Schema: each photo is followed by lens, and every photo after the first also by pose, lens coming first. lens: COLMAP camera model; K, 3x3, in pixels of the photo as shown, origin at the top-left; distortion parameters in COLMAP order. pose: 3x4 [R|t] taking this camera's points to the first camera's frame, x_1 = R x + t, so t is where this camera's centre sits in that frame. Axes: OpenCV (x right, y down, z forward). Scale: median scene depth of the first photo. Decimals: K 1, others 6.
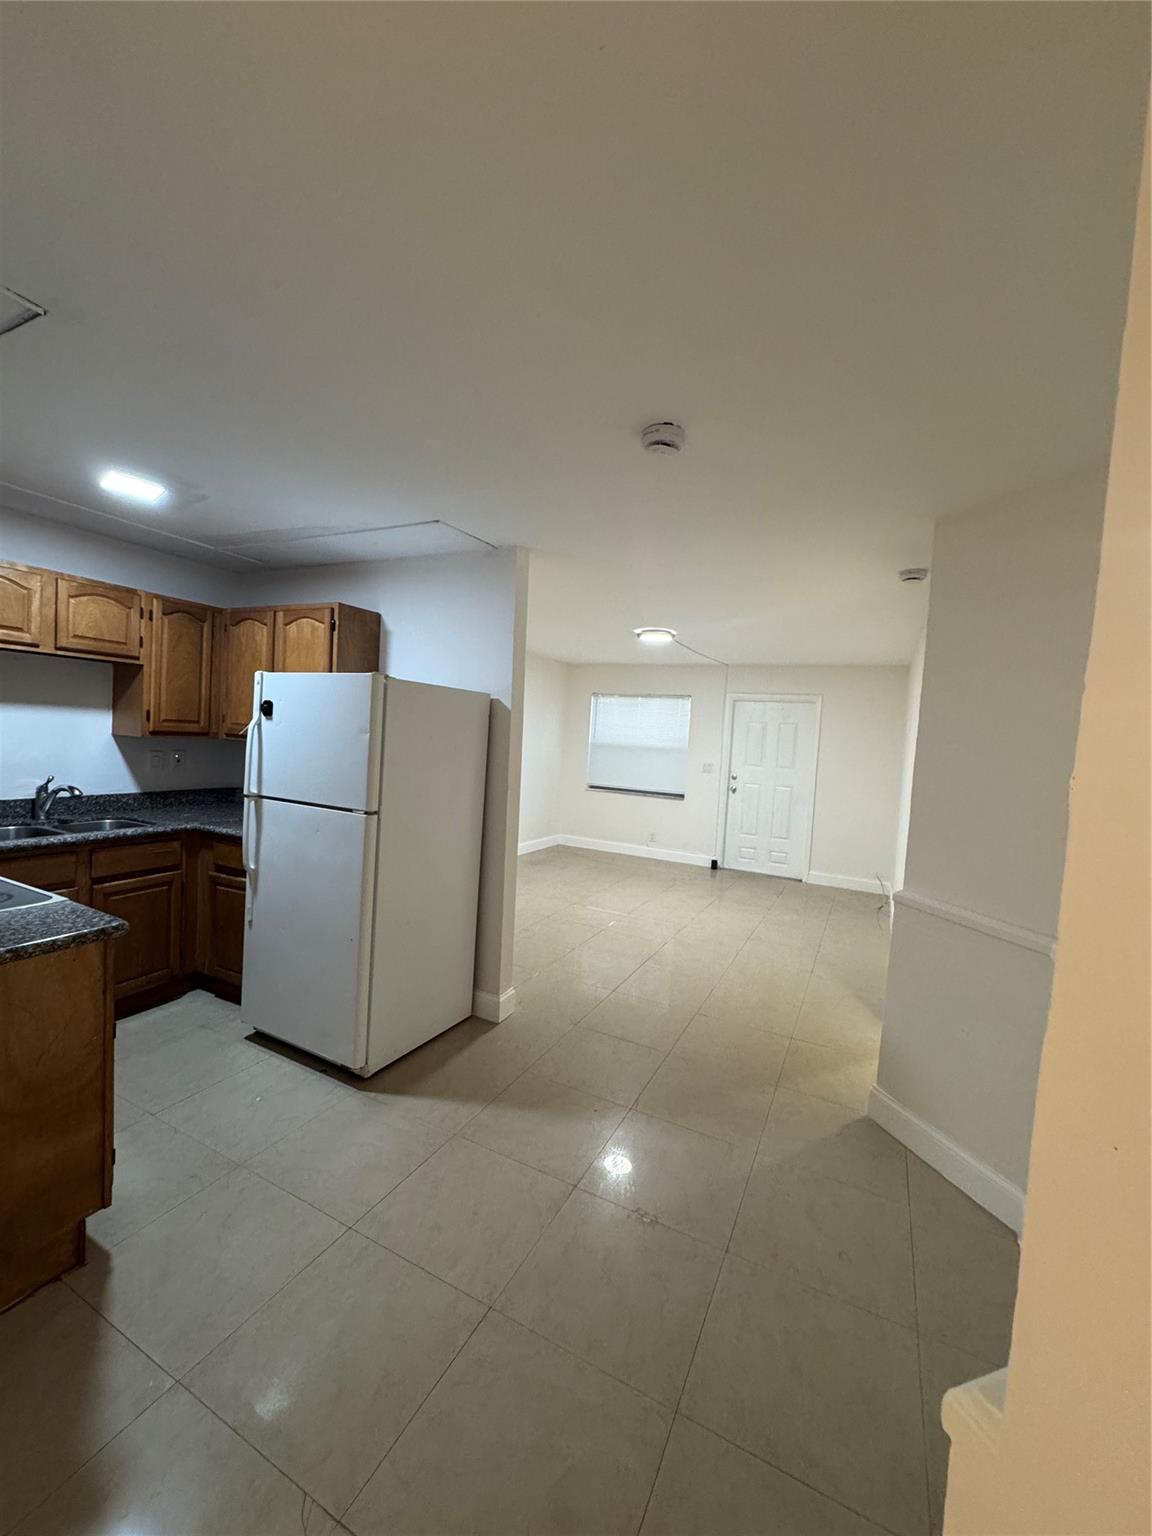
lens RADIAL K [[613.5, 0, 576.0], [0, 613.5, 768.0], [0, 0, 1]] dist [-0.005176, 0.000138]
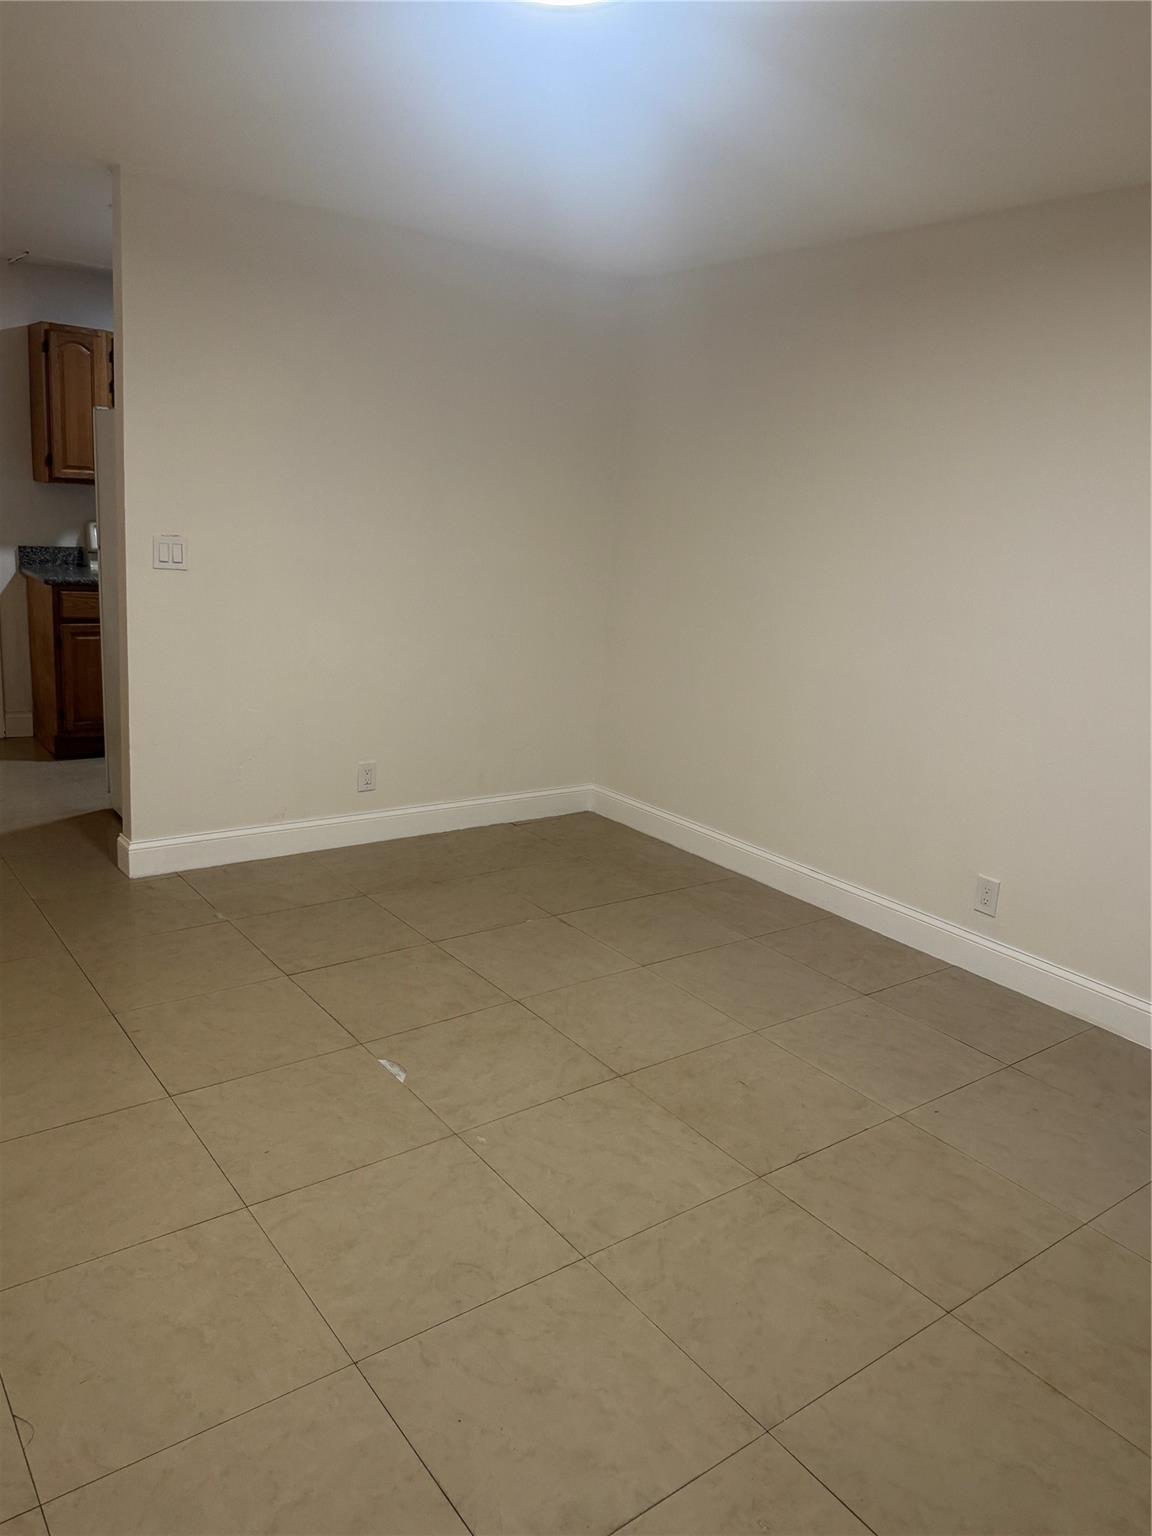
lens RADIAL K [[1101.9, 0, 578.6], [0, 1101.9, 763.3], [0, 0, 1]] dist [0.069342, -0.098630]
pose [[-0.439323, 0.118742, -0.890447, 0.793479], [-0.149461, 0.967749, 0.202791, -0.052293], [0.885808, 0.222178, -0.407407, 1.992165]]
